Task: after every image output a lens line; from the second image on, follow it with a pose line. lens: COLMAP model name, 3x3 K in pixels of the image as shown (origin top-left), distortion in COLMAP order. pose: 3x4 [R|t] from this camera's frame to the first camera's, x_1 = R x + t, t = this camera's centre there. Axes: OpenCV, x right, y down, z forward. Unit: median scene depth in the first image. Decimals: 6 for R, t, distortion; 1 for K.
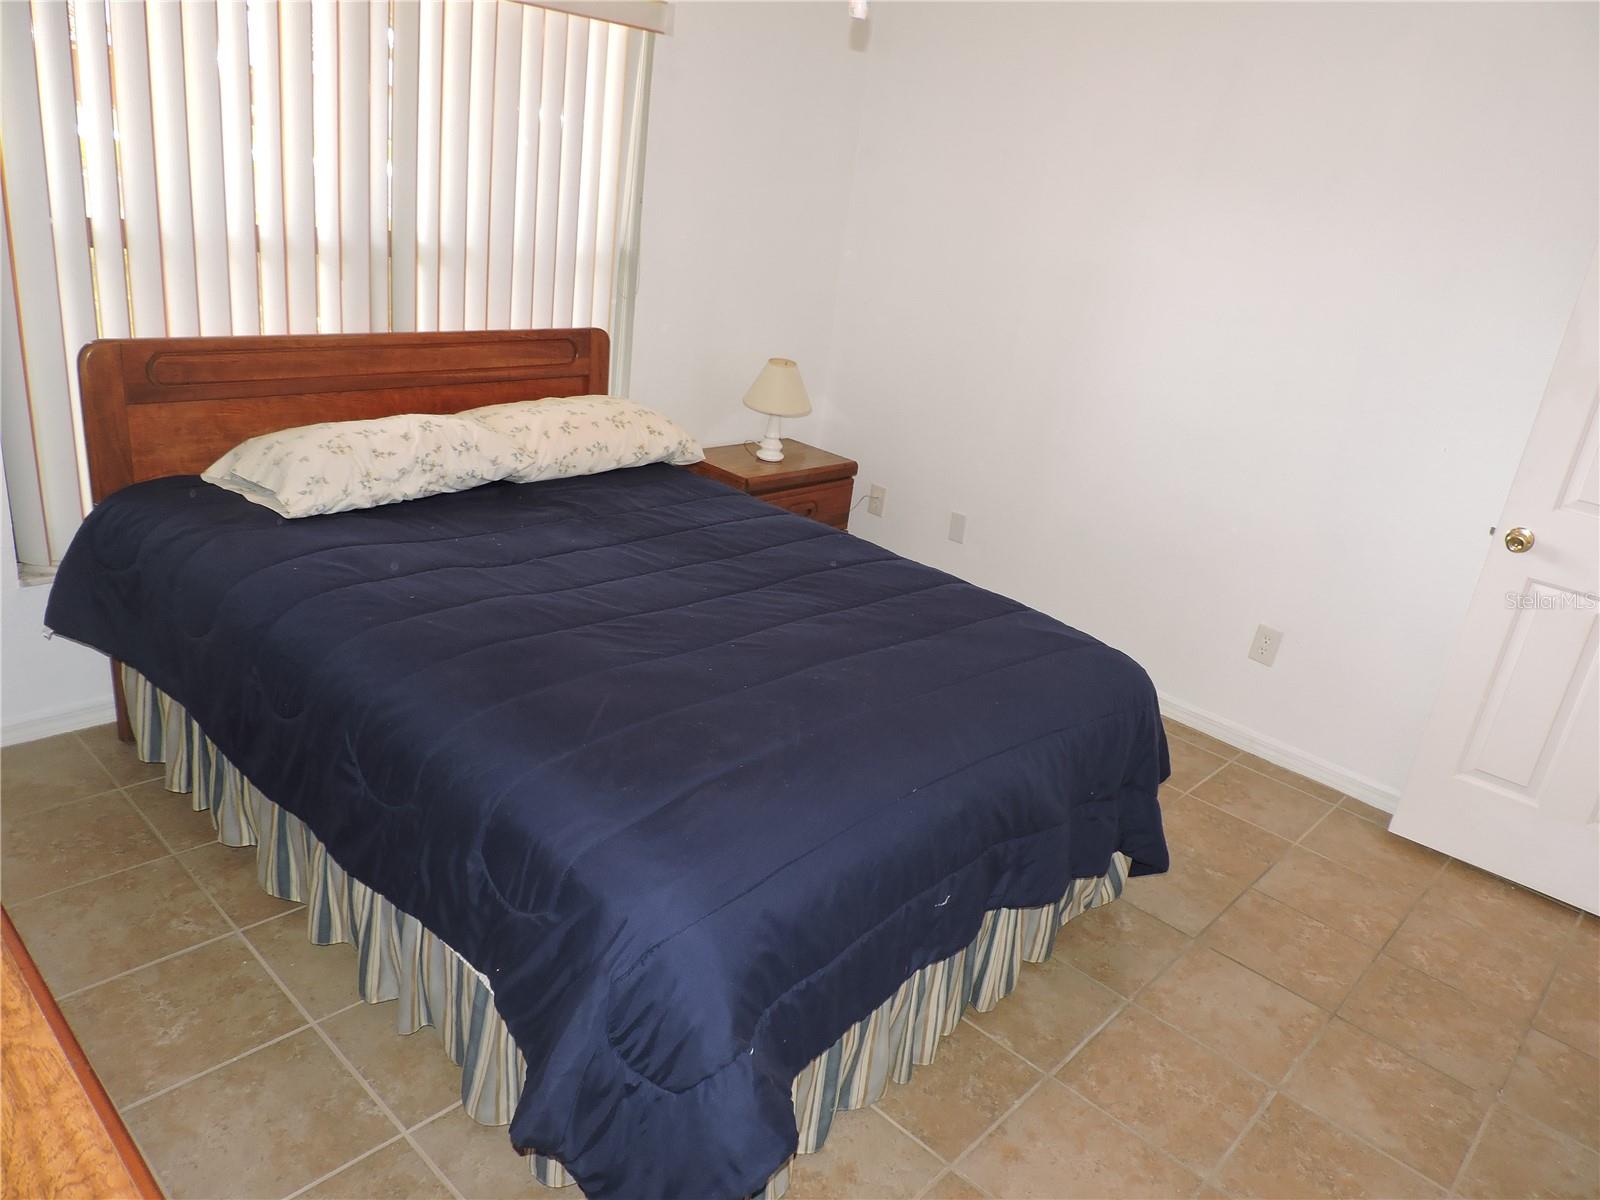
lens RADIAL K [[1135.5, 0, 803.0], [0, 1135.5, 600.3], [0, 0, 1]] dist [-0.028140, 0.010476]
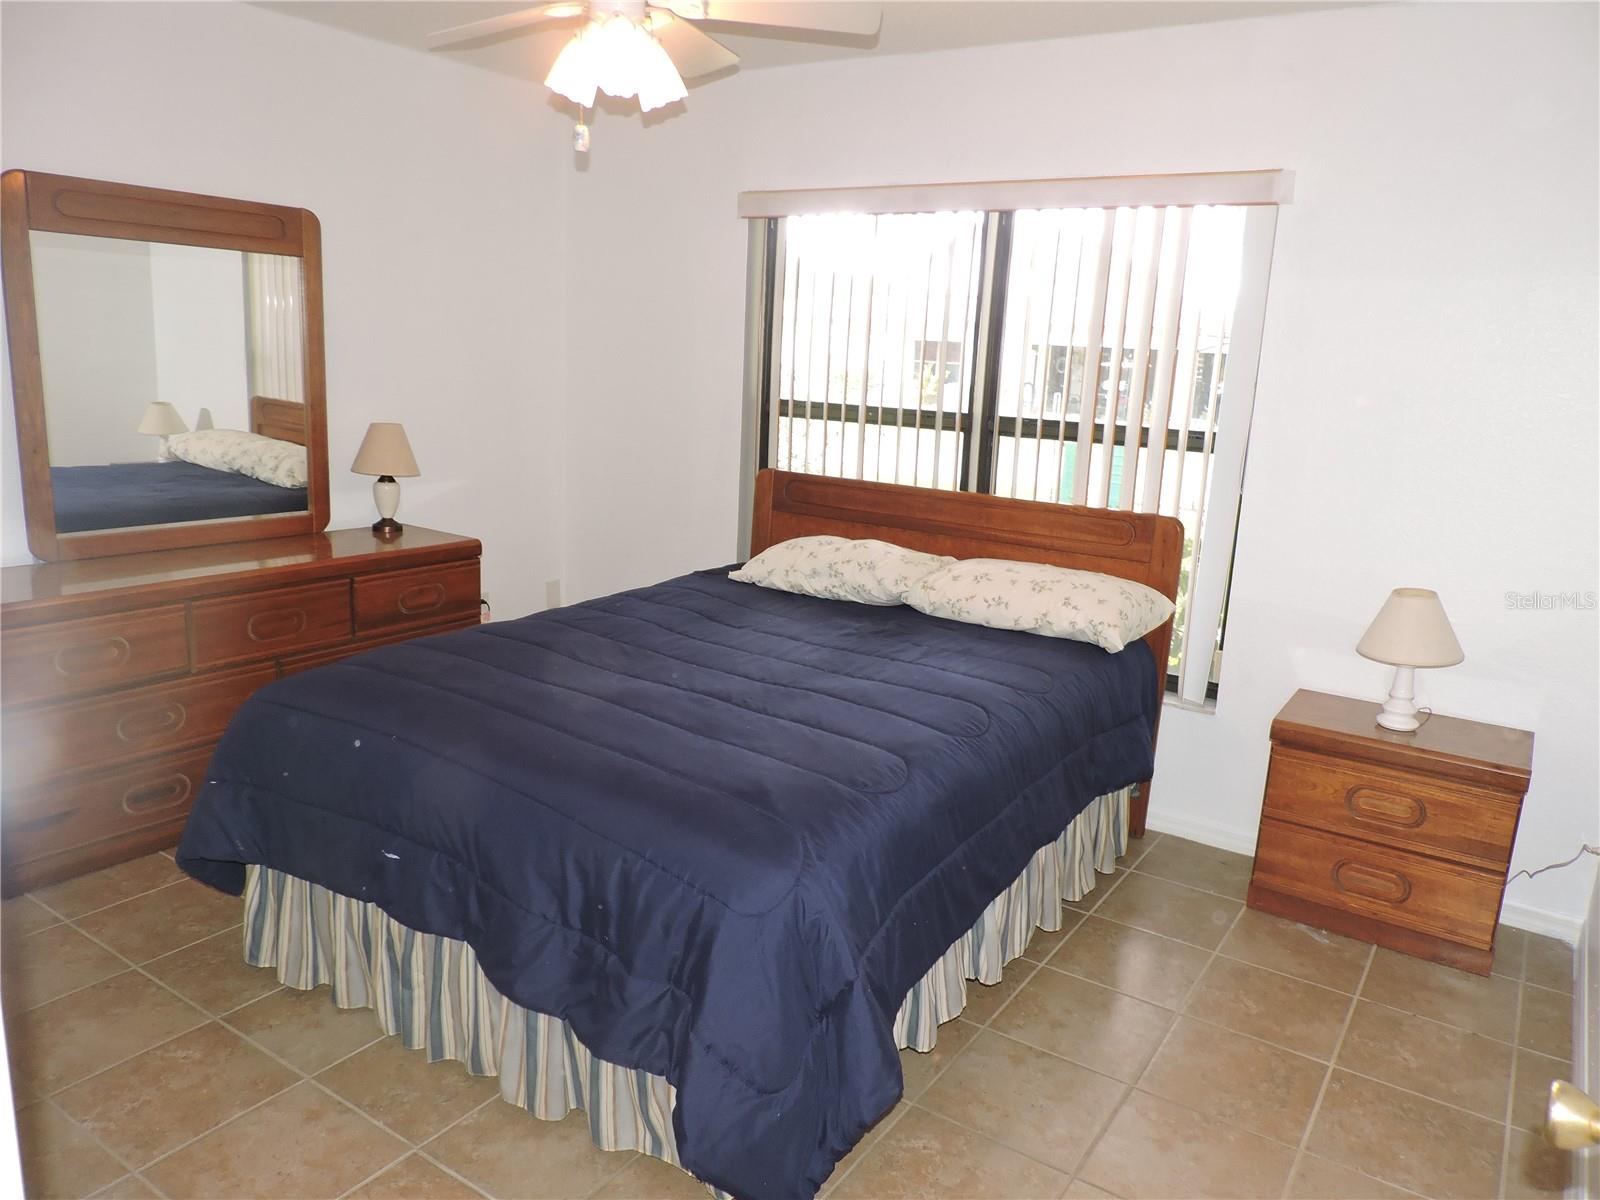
lens RADIAL K [[1135.5, 0, 804.2], [0, 1135.5, 596.9], [0, 0, 1]] dist [-0.028140, 0.010476]
pose [[0.165925, 0.093345, -0.981711, 0.783690], [-0.387299, 0.921687, 0.022178, -0.096071], [0.906900, 0.376536, 0.189083, 0.658628]]
